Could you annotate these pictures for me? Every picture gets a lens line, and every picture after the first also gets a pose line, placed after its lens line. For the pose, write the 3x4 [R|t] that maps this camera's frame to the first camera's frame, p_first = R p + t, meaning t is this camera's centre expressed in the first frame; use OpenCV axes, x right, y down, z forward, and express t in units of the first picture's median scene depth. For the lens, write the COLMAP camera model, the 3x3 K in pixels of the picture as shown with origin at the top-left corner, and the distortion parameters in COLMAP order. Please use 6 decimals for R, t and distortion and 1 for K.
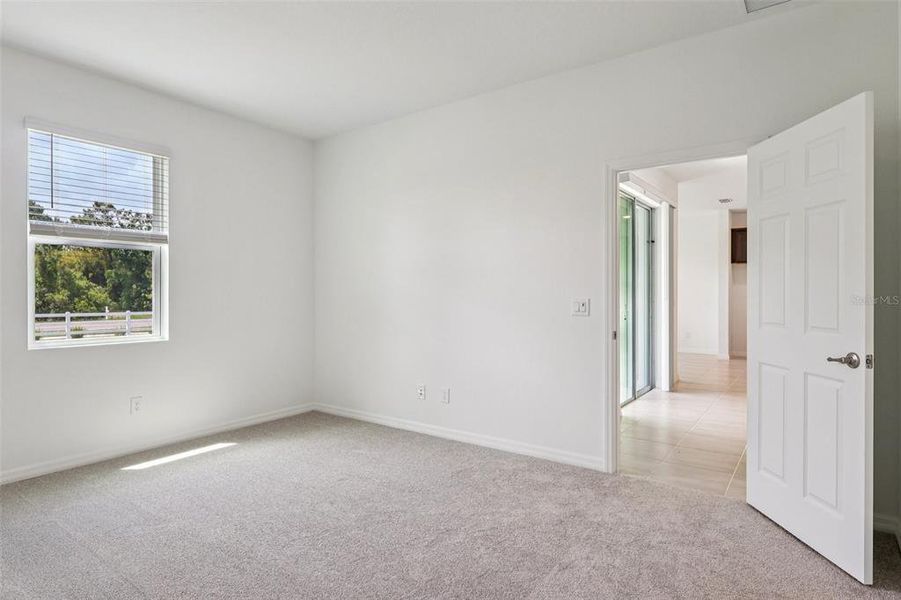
lens RADIAL K [[504.3, 0, 450.5], [0, 504.3, 300.0], [0, 0, 1]] dist [-0.002203, 0.000037]
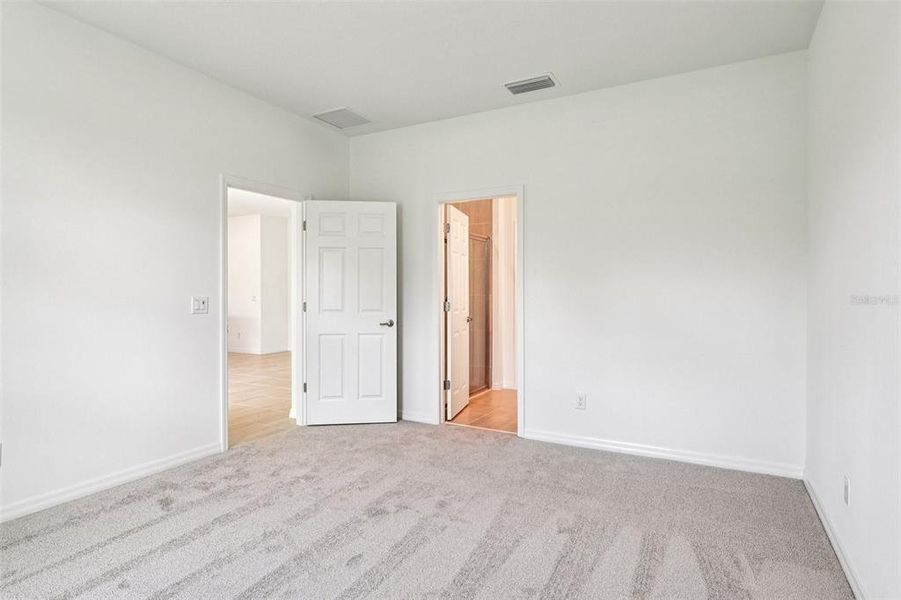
lens RADIAL K [[504.3, 0, 450.5], [0, 504.3, 300.0], [0, 0, 1]] dist [-0.002203, 0.000037]
pose [[-0.137551, -0.016394, 0.990359, -1.036795], [0.009815, 0.999791, 0.017913, -0.012746], [-0.990446, 0.012184, -0.137362, 0.779968]]
